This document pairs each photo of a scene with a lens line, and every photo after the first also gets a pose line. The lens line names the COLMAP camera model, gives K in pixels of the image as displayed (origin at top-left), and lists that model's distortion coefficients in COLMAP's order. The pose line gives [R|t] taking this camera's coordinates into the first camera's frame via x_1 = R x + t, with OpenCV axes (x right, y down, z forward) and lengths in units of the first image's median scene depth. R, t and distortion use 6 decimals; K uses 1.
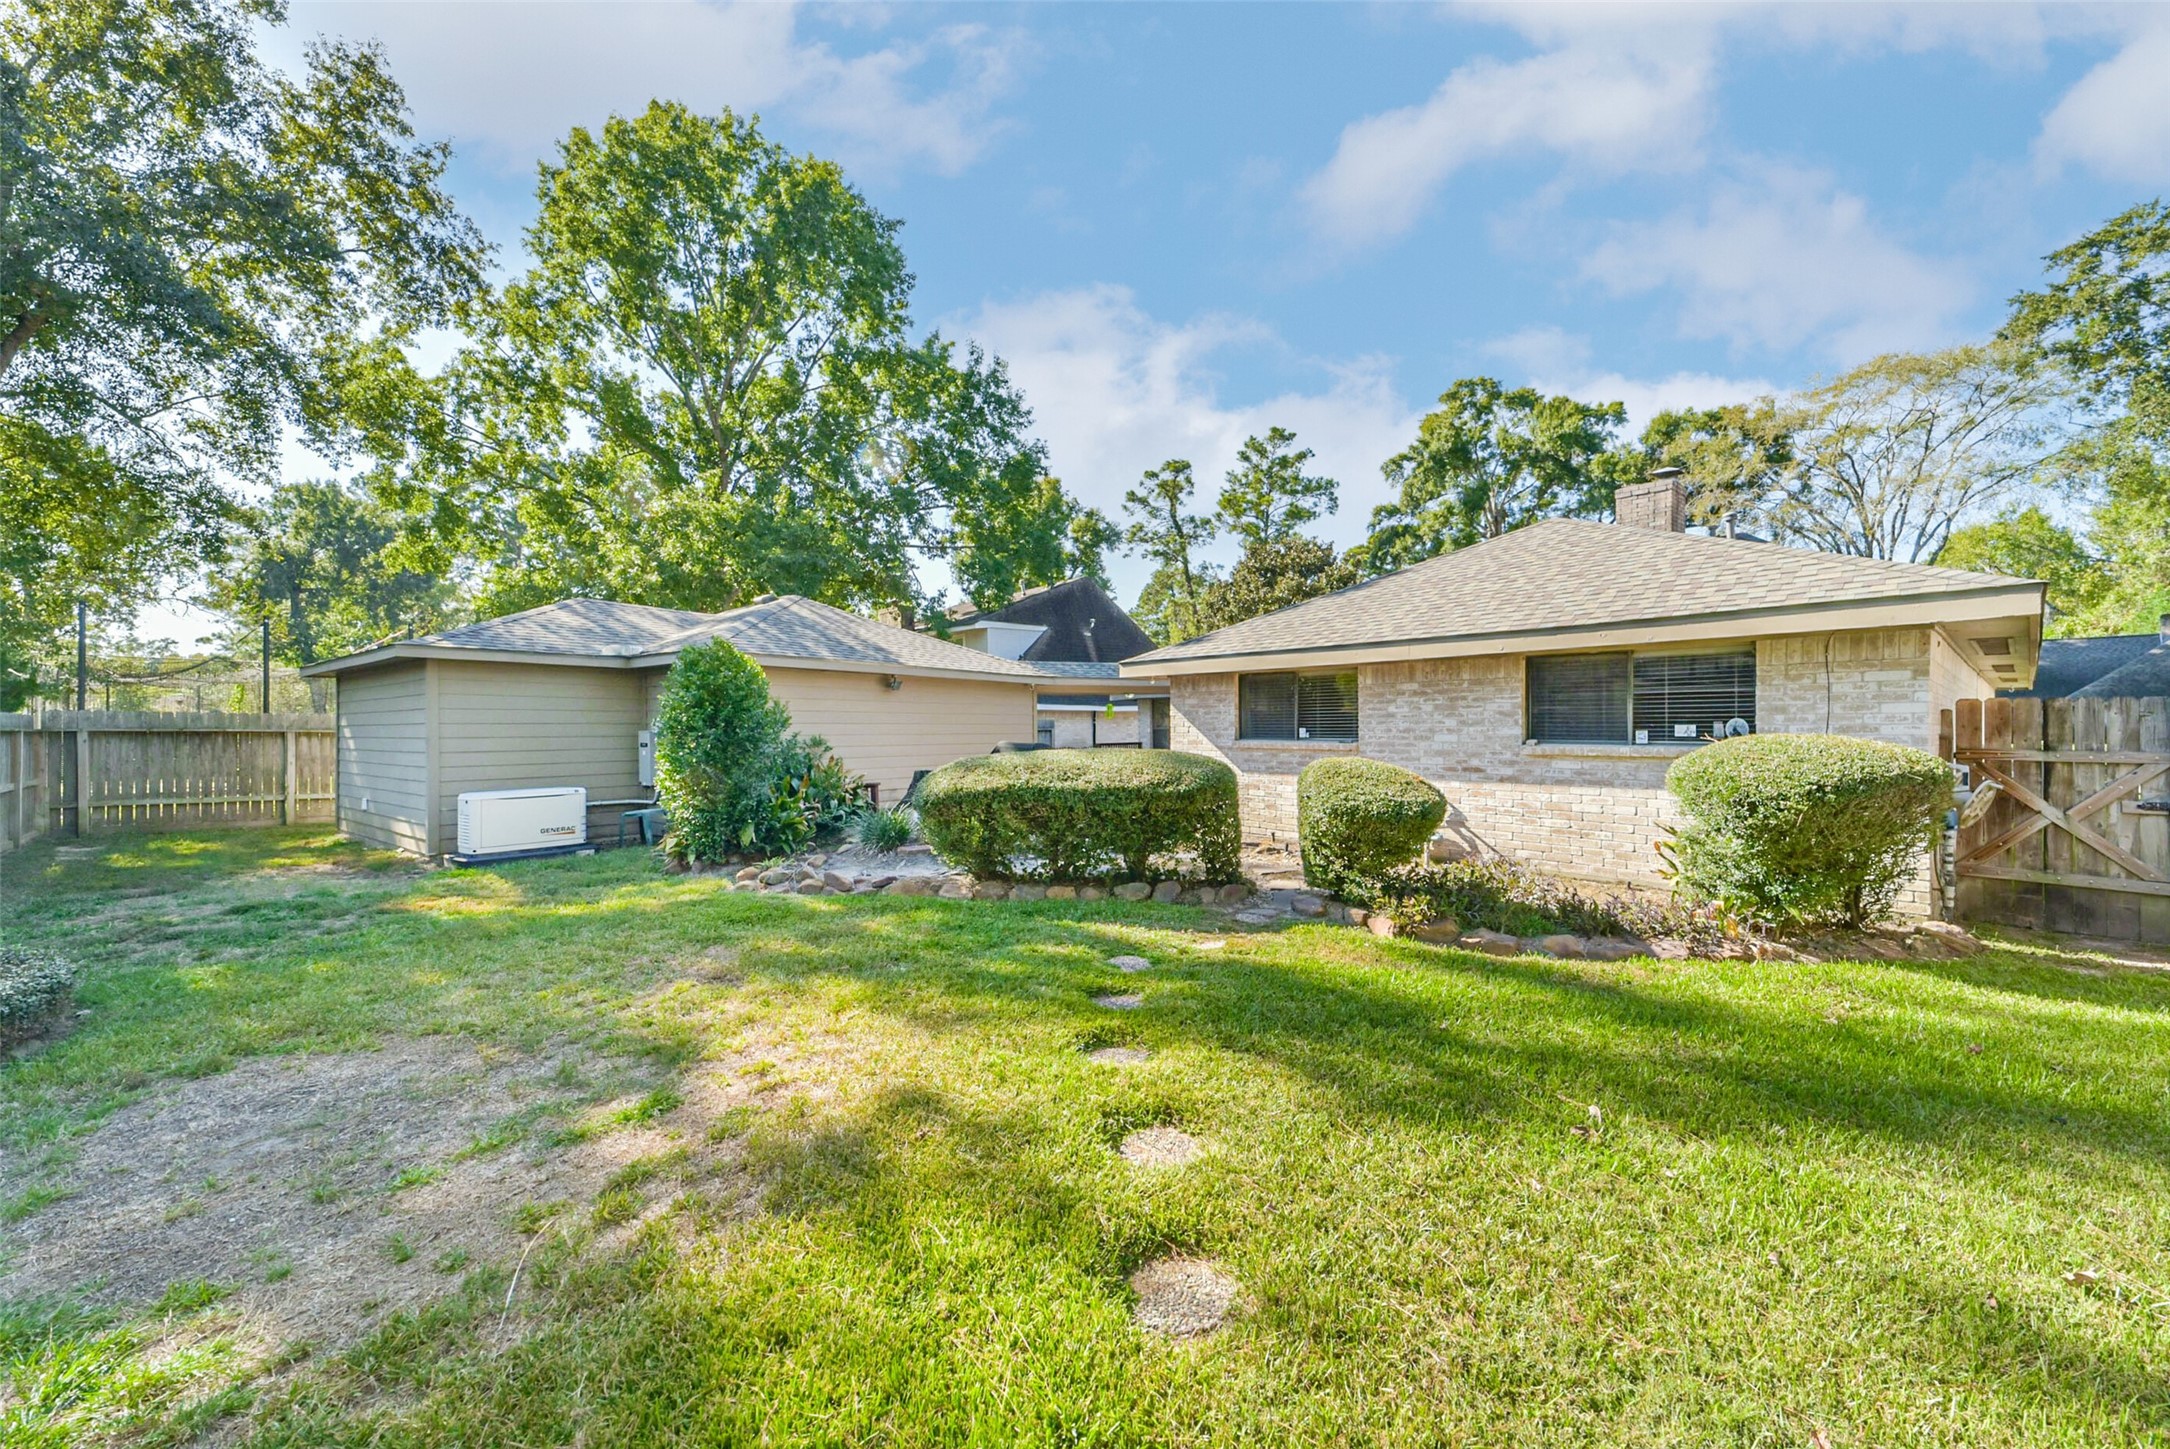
lens RADIAL K [[835.7, 0, 1084.4], [0, 835.7, 737.8], [0, 0, 1]] dist [0.033929, -0.000593]
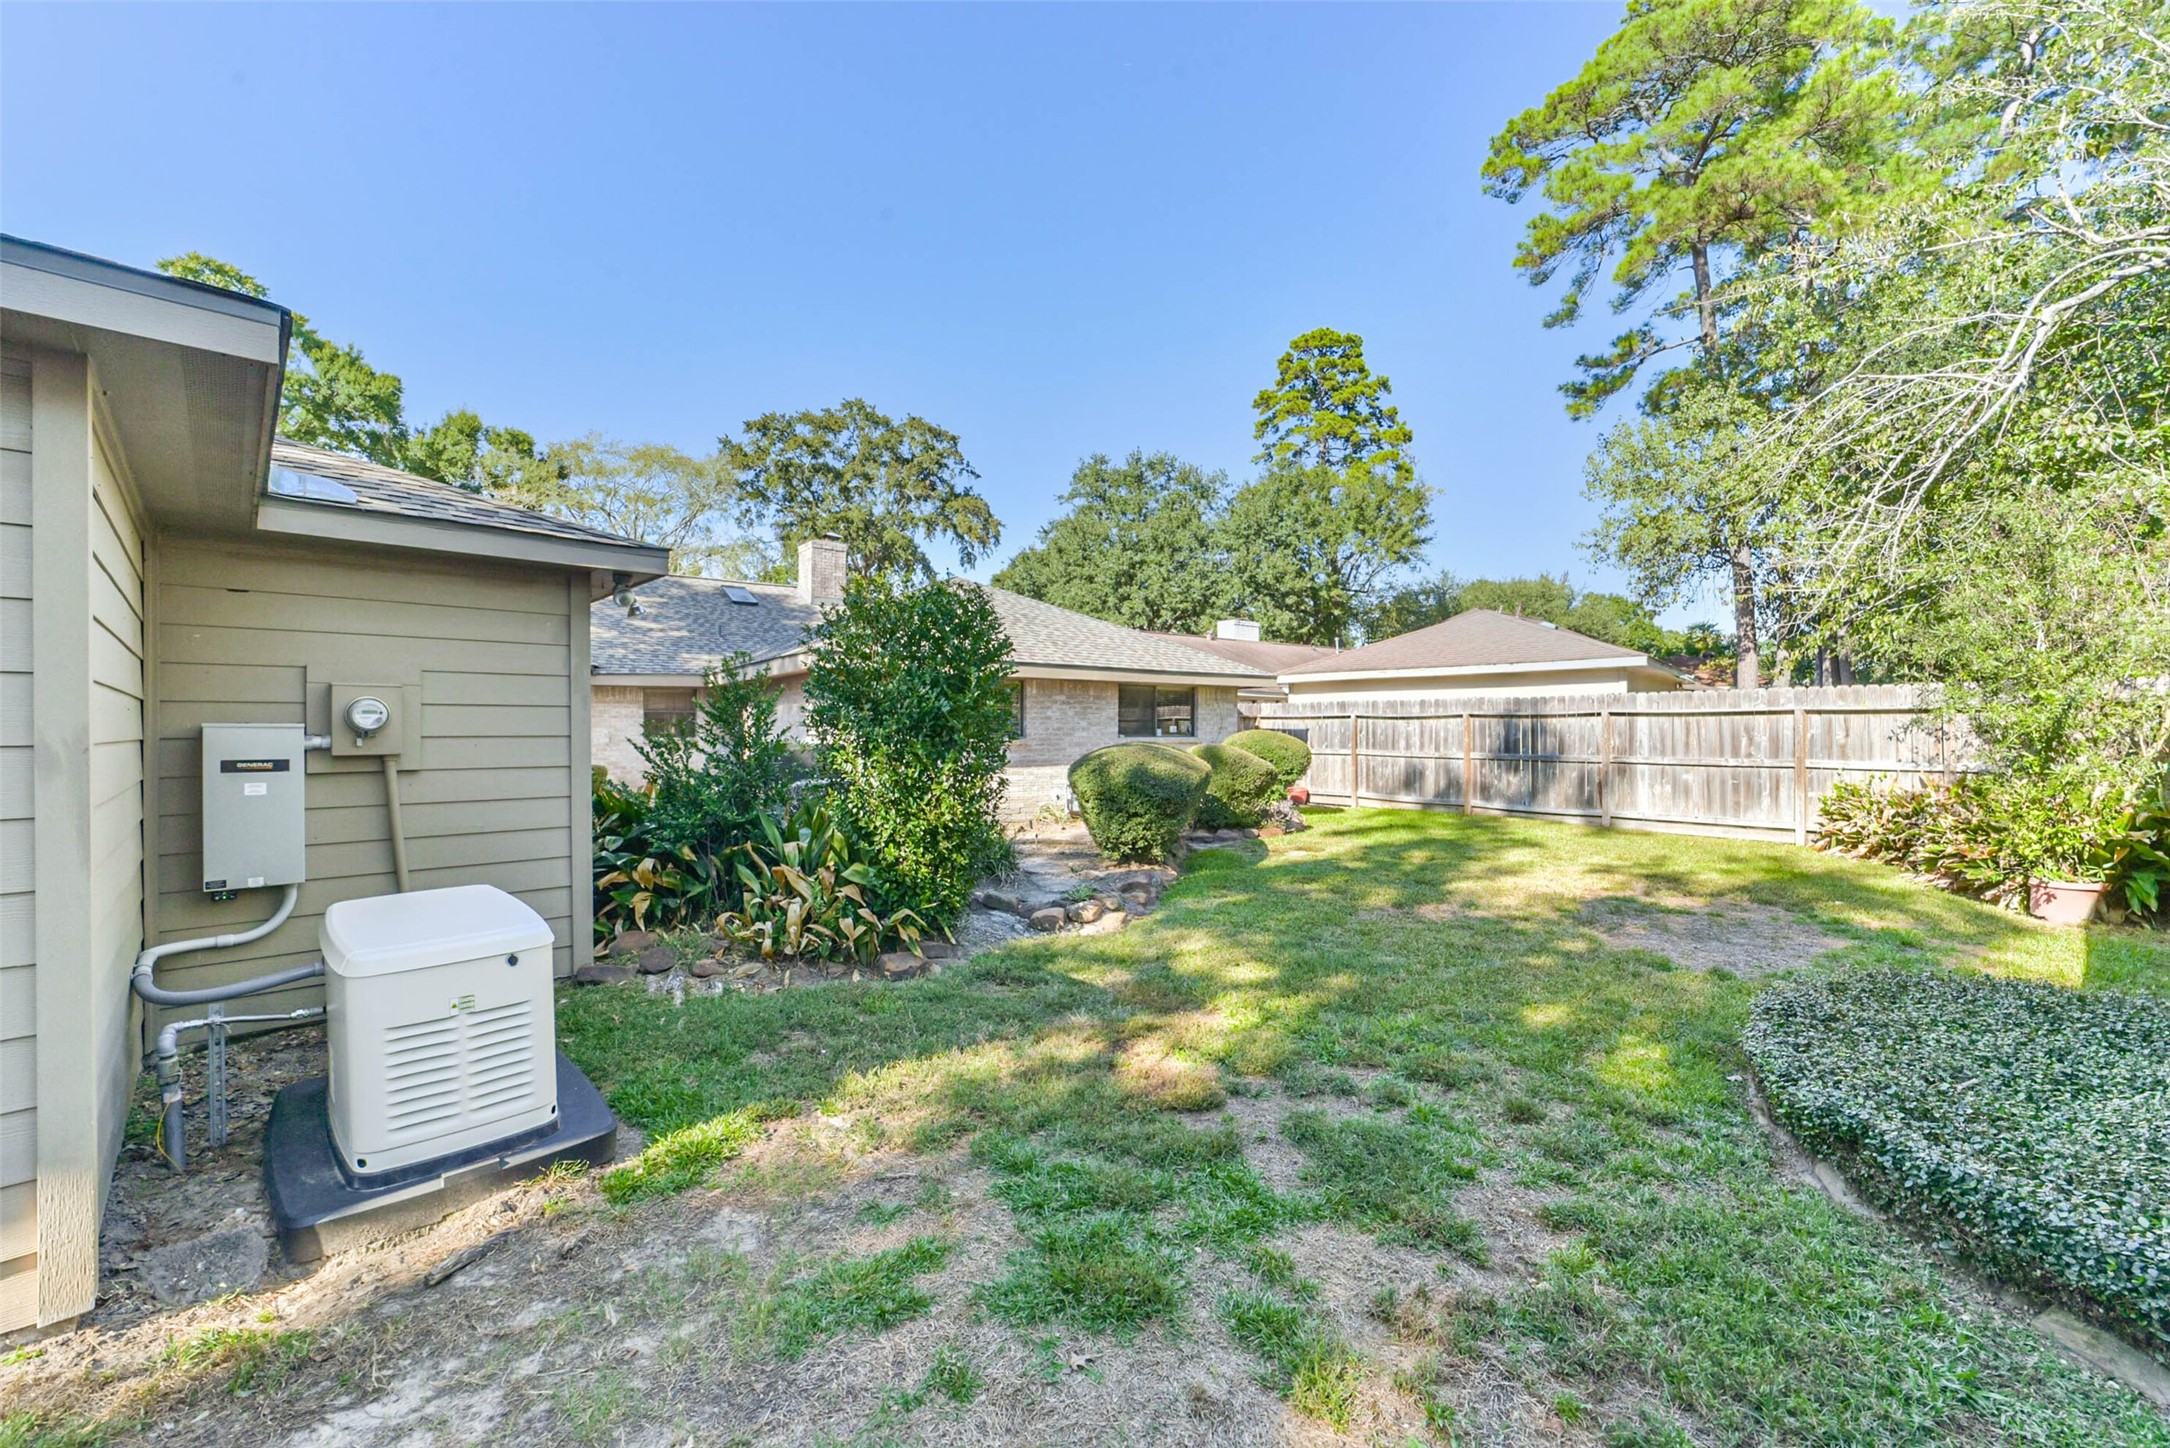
lens RADIAL K [[877.2, 0, 1089.9], [0, 877.2, 735.0], [0, 0, 1]] dist [-0.037105, 0.009114]
pose [[0.079020, -0.001453, 0.996872, -0.236124], [0.011226, 0.999937, 0.000567, 0.000056], [-0.996810, 0.011146, 0.079031, 0.185303]]
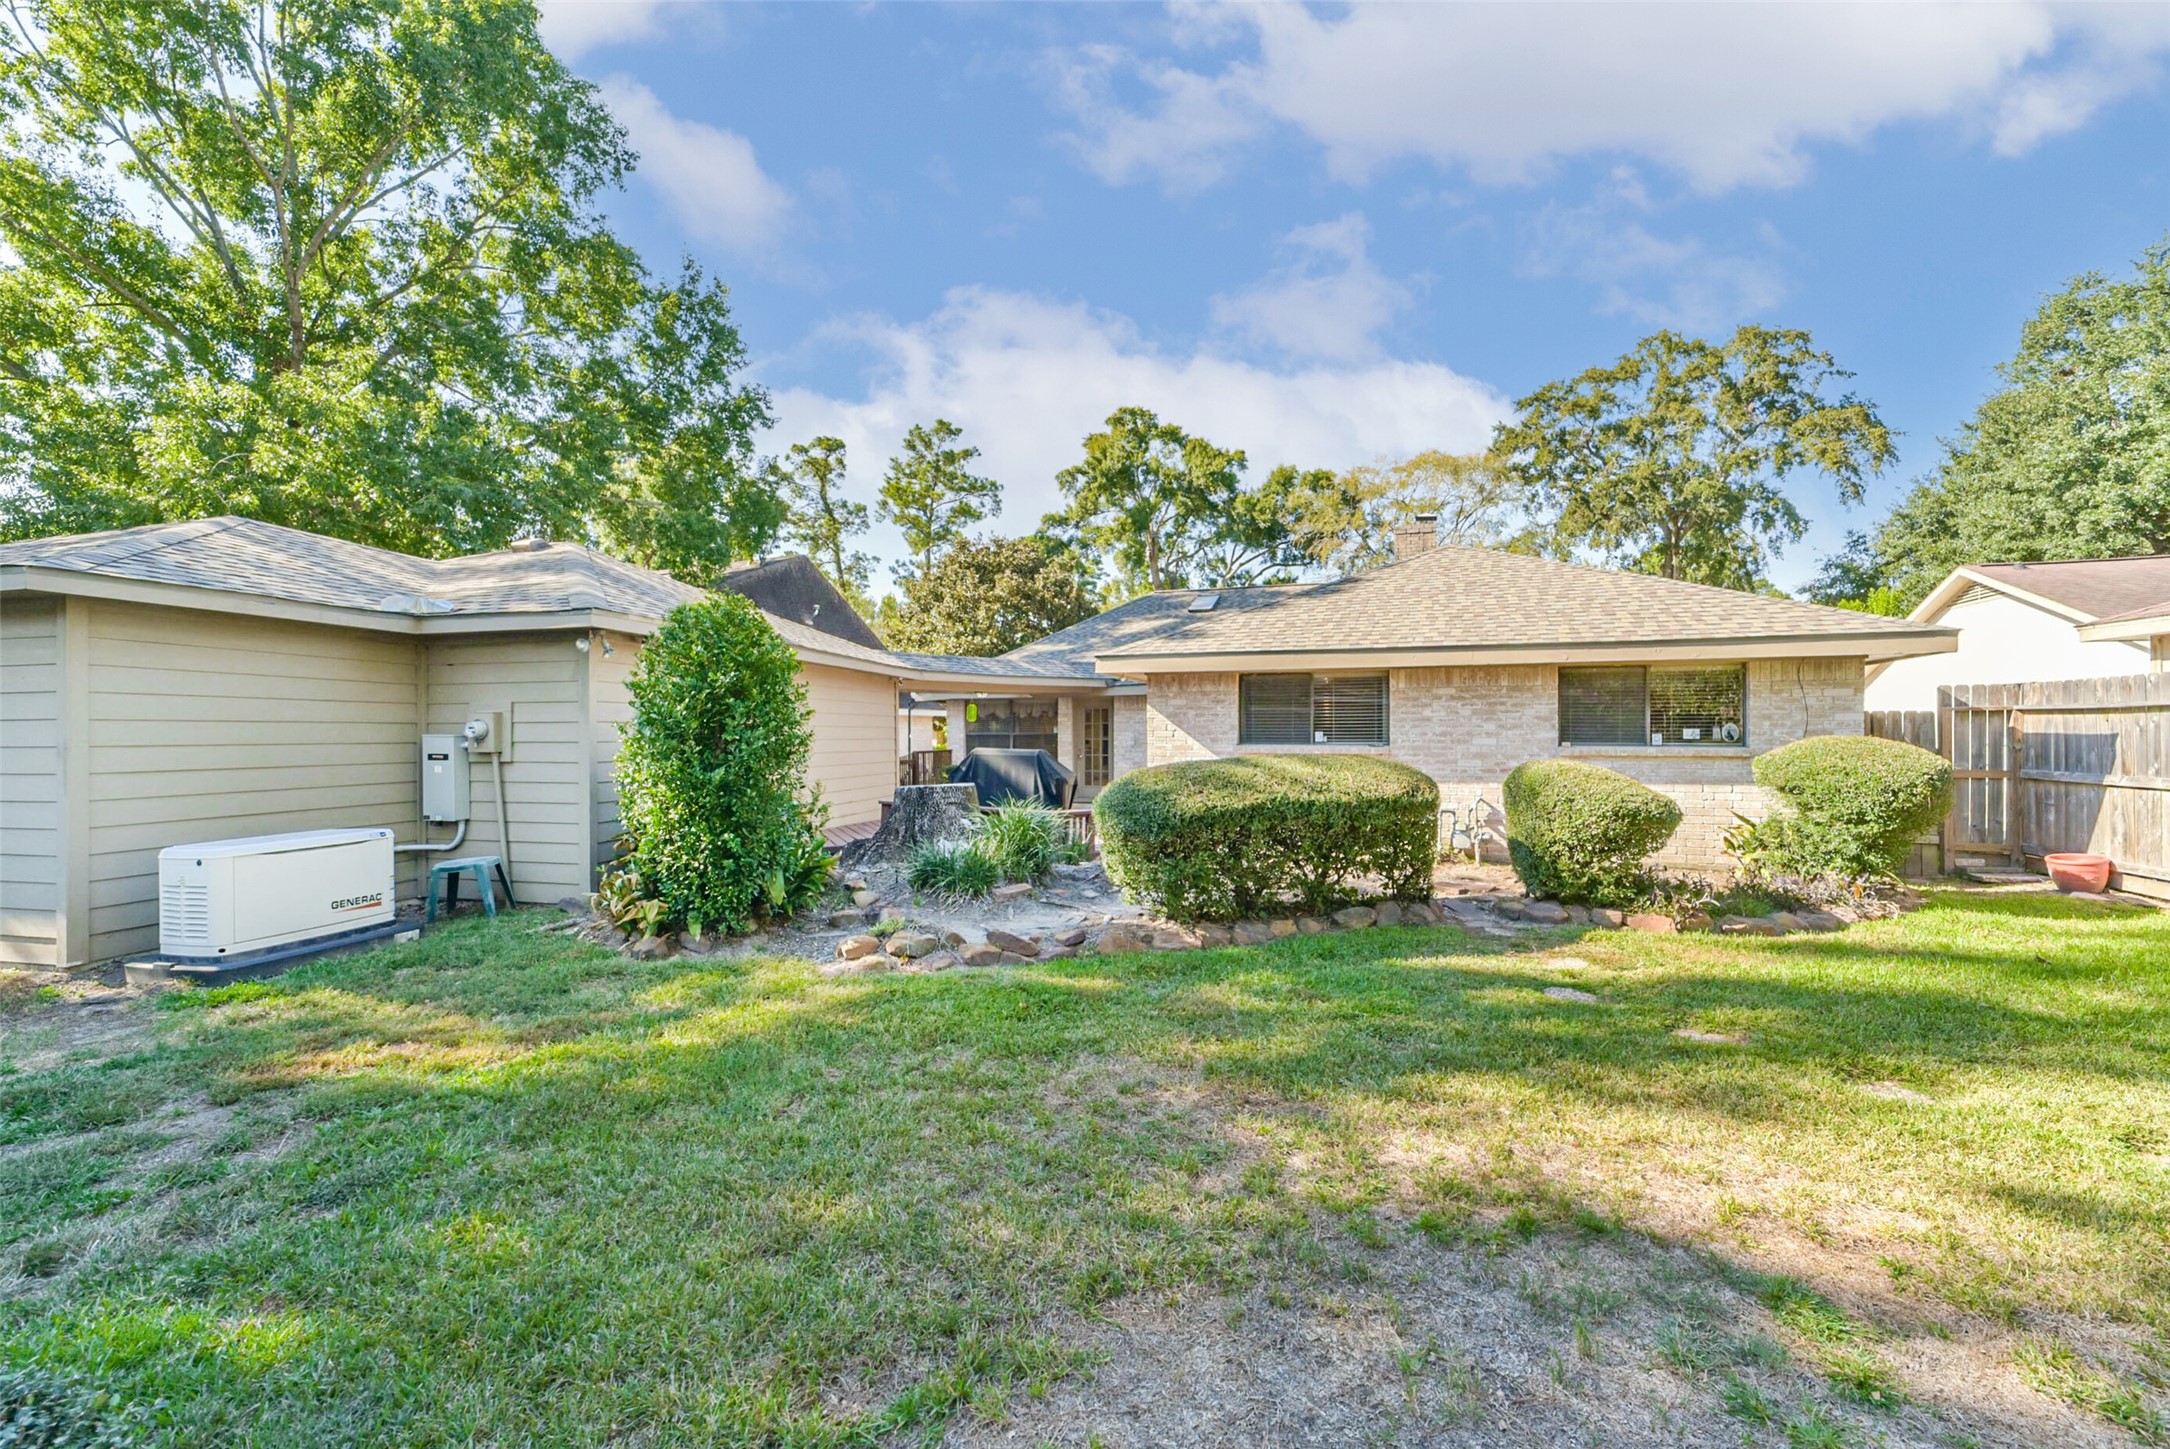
lens RADIAL K [[877.2, 0, 1089.9], [0, 877.2, 735.5], [0, 0, 1]] dist [-0.037105, 0.009114]
pose [[0.882575, 0.000769, 0.470172, -0.110181], [0.004276, 0.999944, -0.009662, 0.000370], [-0.470153, 0.010538, 0.882522, 0.058736]]
